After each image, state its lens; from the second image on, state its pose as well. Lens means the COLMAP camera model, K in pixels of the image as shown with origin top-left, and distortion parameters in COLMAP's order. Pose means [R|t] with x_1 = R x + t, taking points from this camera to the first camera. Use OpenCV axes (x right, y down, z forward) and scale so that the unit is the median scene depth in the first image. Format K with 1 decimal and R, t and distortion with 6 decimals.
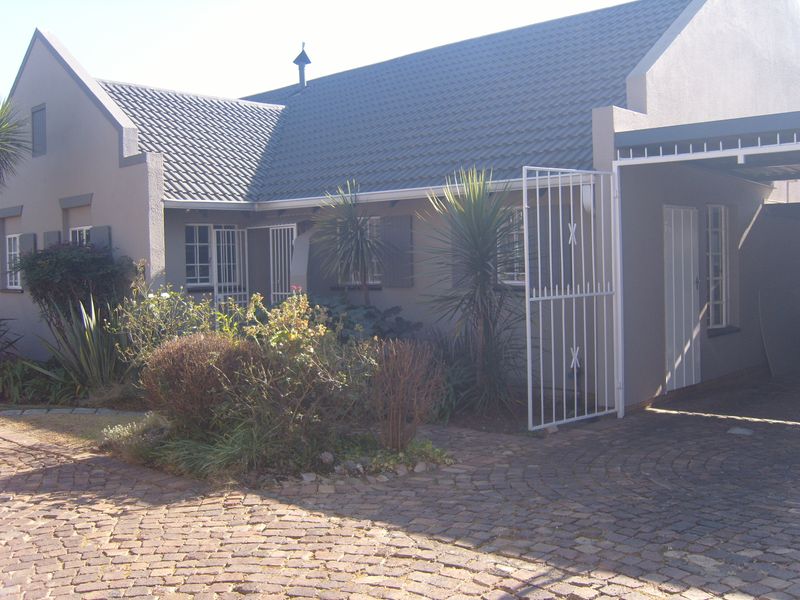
lens RADIAL K [[847.8, 0, 411.6], [0, 847.8, 298.8], [0, 0, 1]] dist [-0.180511, 0.186822]
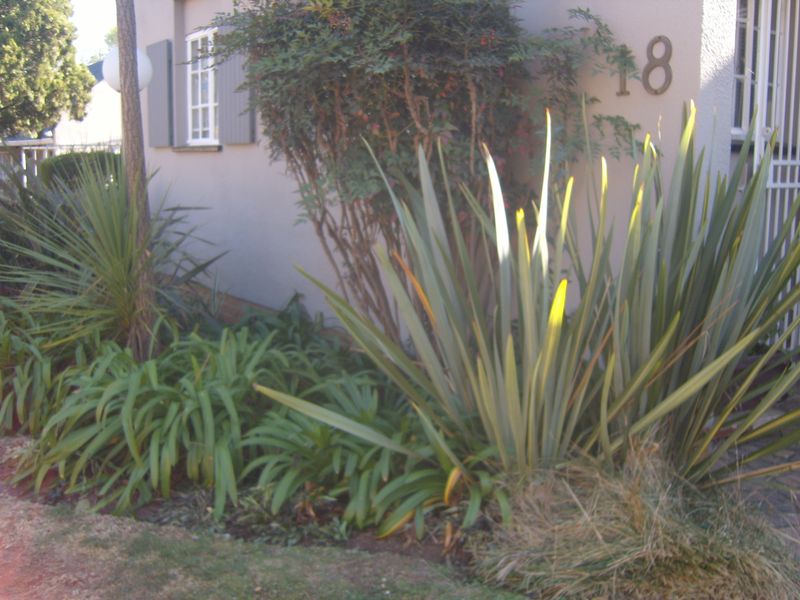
lens RADIAL K [[847.8, 0, 411.6], [0, 847.8, 298.8], [0, 0, 1]] dist [-0.180511, 0.186822]
pose [[0.981268, 0.057239, -0.183947, -0.369339], [-0.034416, 0.991566, 0.124950, 0.016652], [0.189548, -0.116279, 0.974962, 0.737676]]
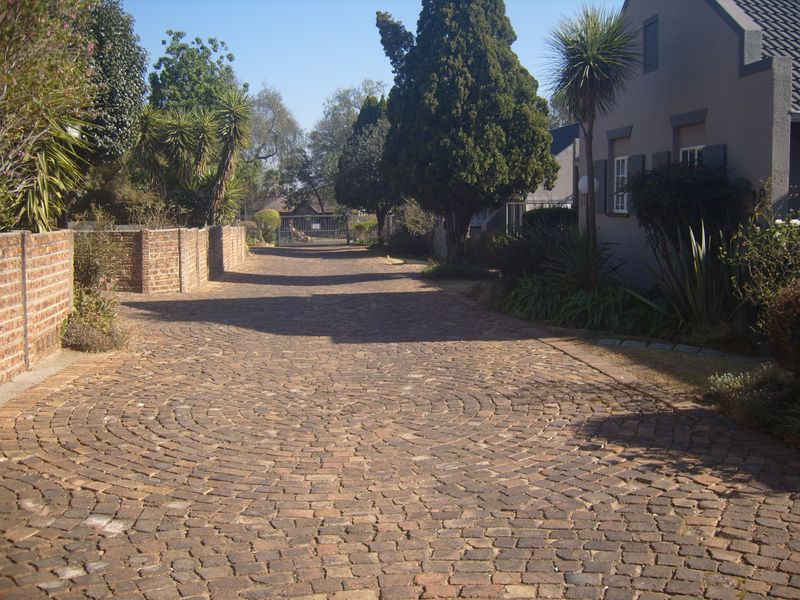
lens RADIAL K [[847.8, 0, 411.6], [0, 847.8, 298.8], [0, 0, 1]] dist [-0.180511, 0.186822]
pose [[0.769070, 0.085987, -0.633354, -0.051678], [-0.033543, 0.994974, 0.094351, 0.005450], [0.638284, -0.051318, 0.768089, 0.104261]]
